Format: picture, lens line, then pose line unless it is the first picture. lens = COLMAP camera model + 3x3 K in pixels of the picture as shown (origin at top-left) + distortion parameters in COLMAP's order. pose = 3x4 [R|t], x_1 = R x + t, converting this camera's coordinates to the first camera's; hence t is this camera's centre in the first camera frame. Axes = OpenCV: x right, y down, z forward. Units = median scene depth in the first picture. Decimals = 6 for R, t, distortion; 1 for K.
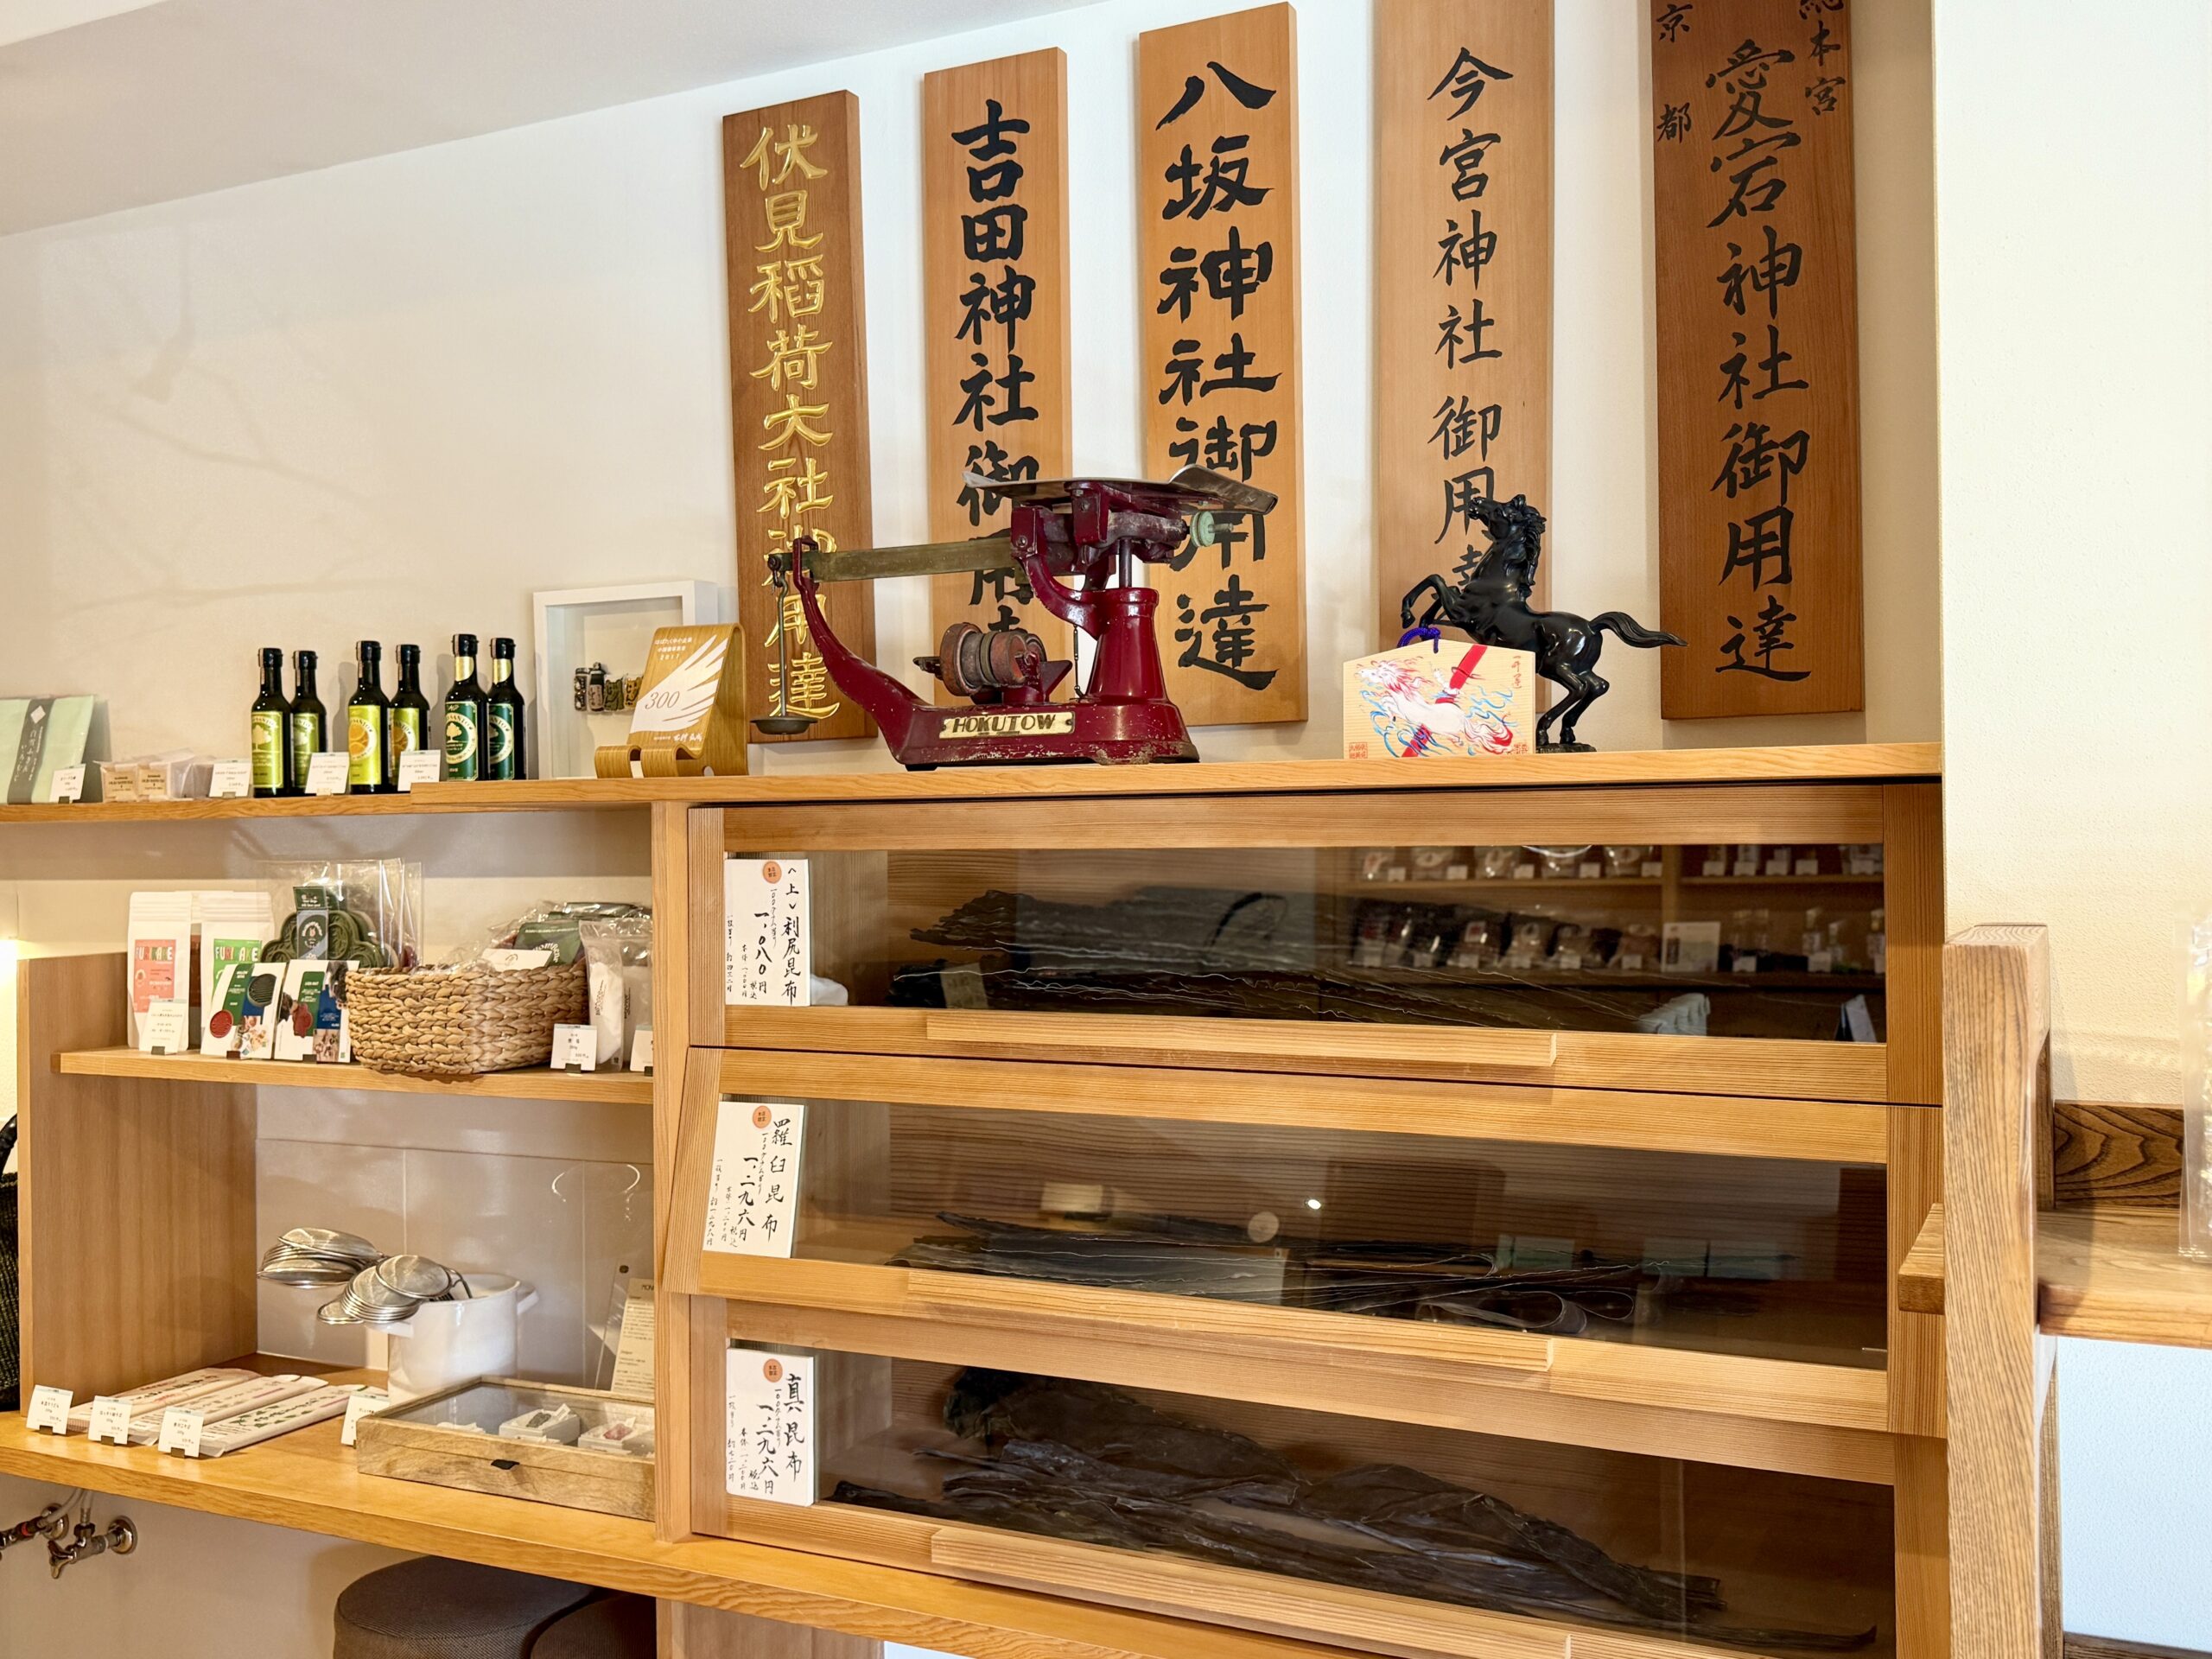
lens RADIAL K [[2052.9, 0, 1106.0], [0, 2052.9, 829.5], [0, 0, 1]] dist [0.006507, 0.002432]
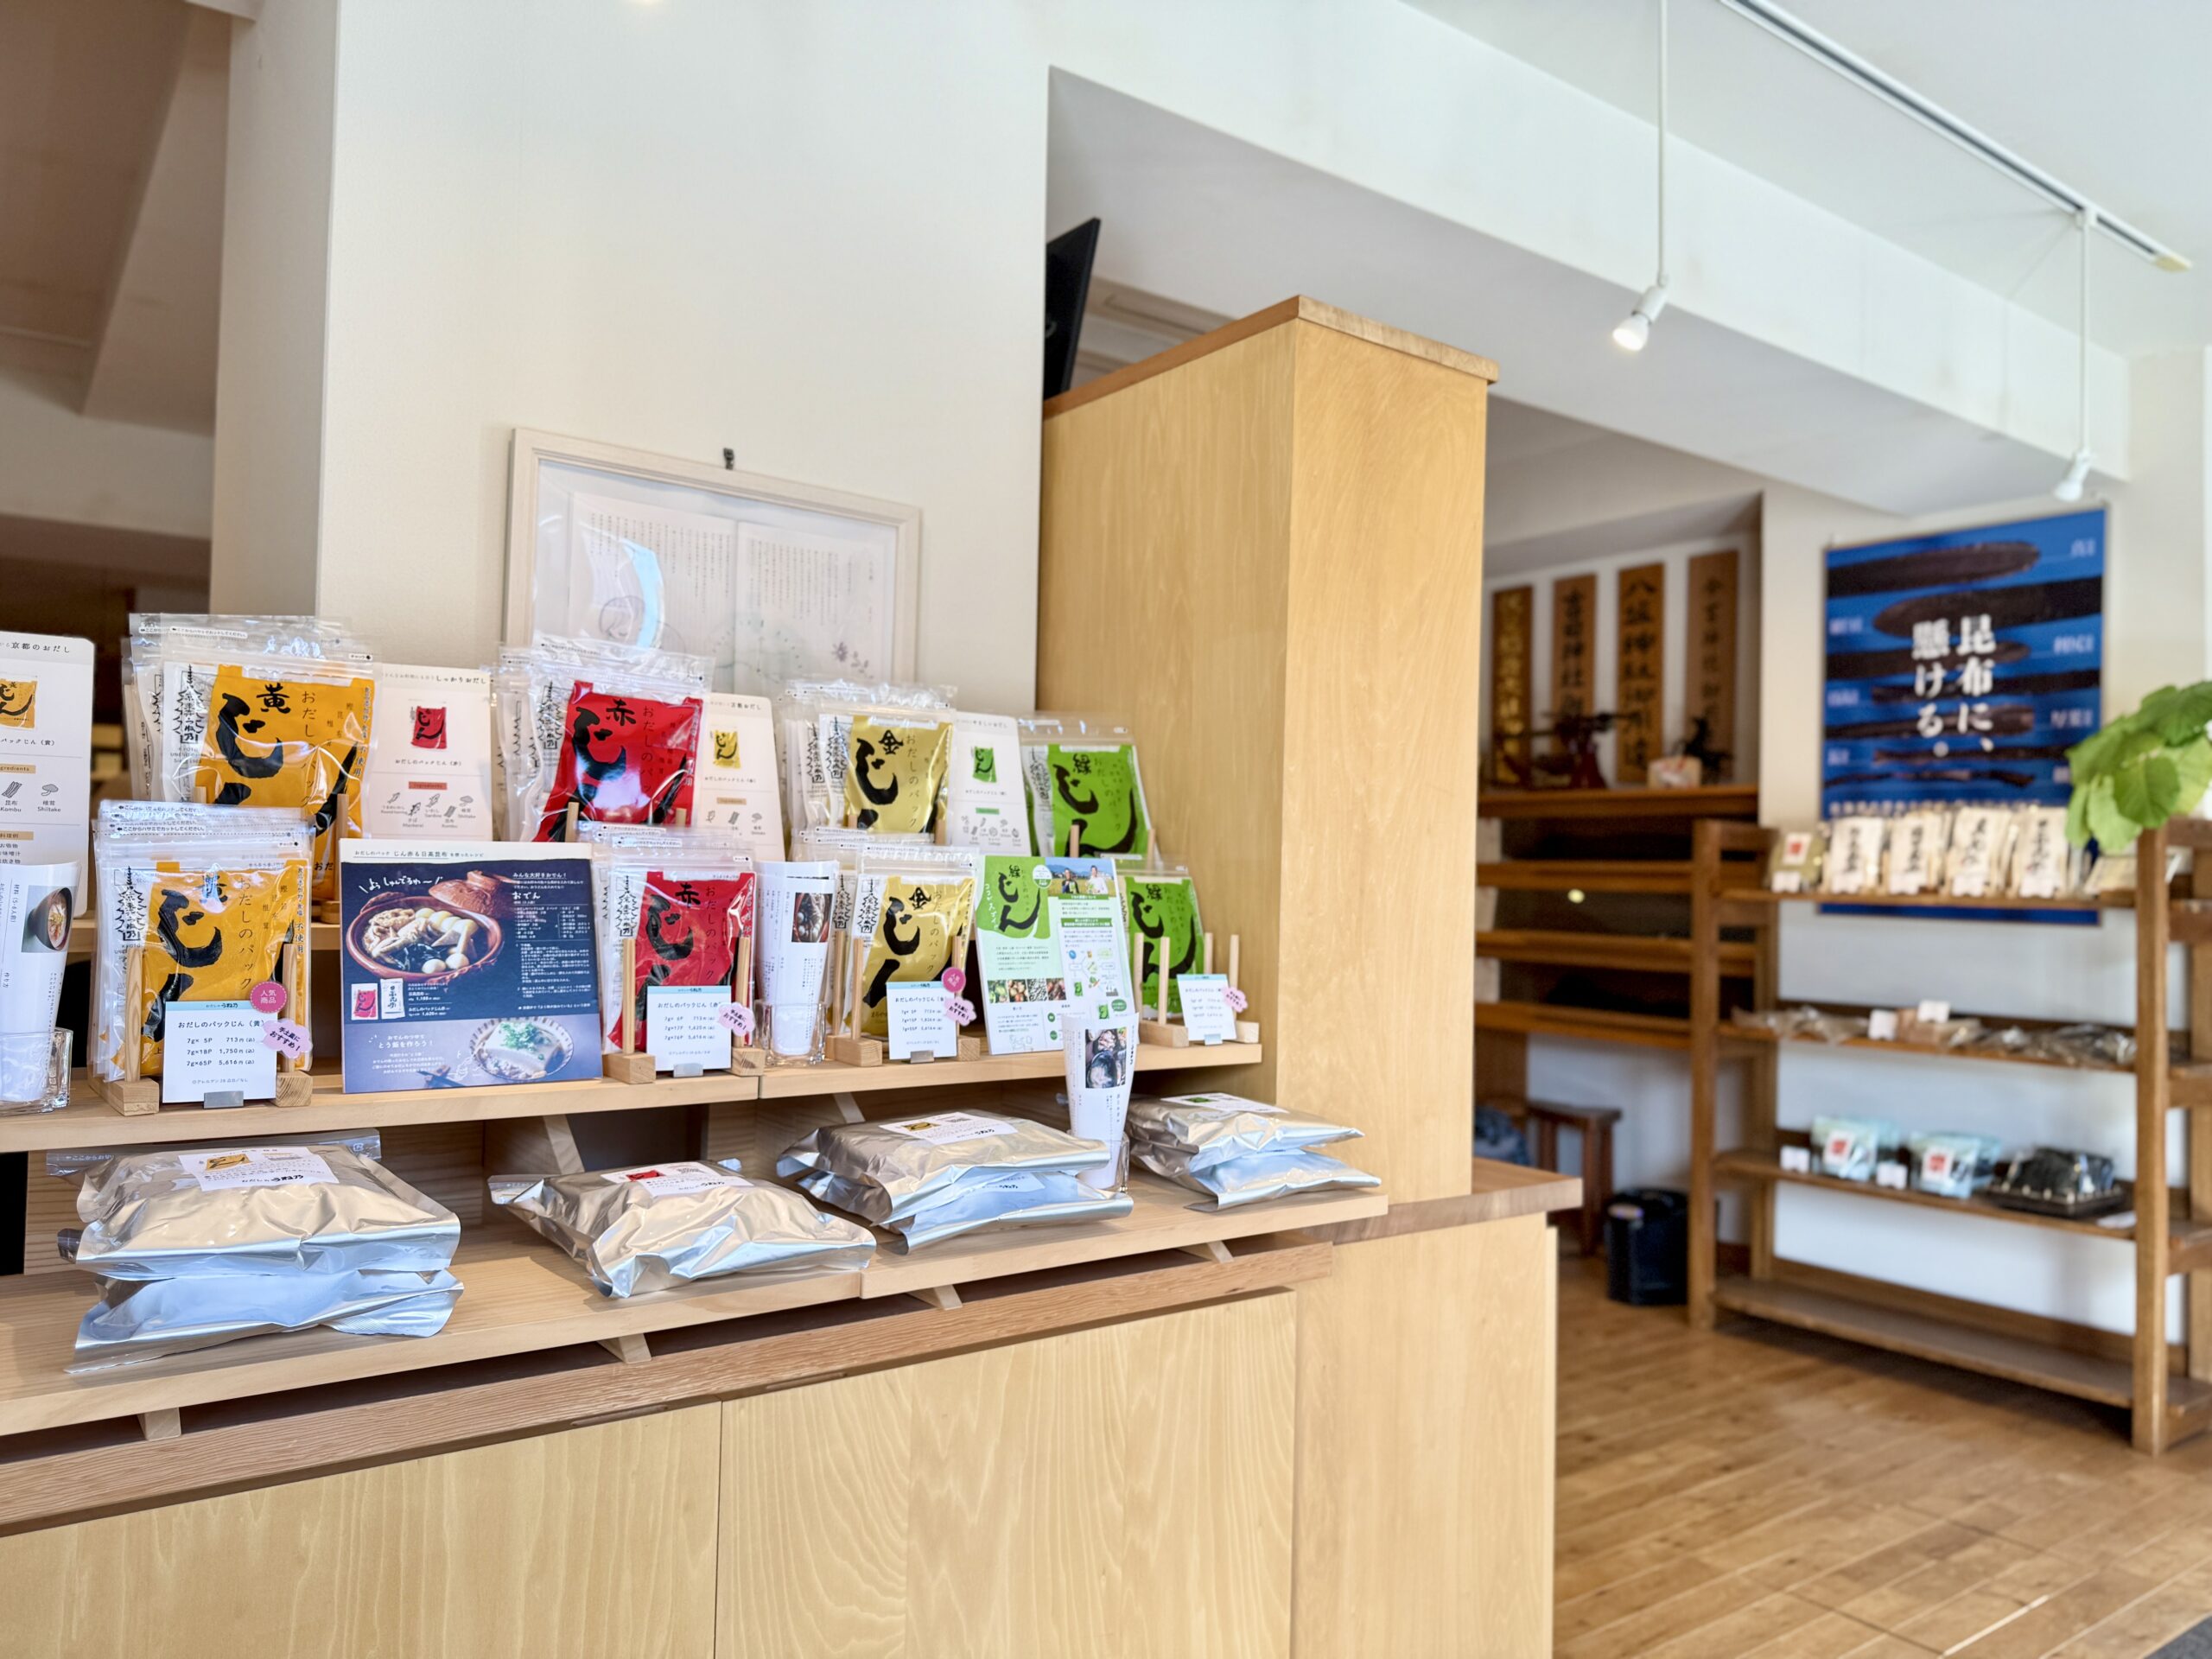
lens RADIAL K [[1573.5, 0, 1106.0], [0, 1573.5, 829.5], [0, 0, 1]] dist [-0.002222, -0.001350]
pose [[0.887440, 0.031627, -0.459837, 0.454042], [-0.046707, 0.998678, -0.021452, 0.115517], [0.458551, 0.040514, 0.887744, -1.564490]]
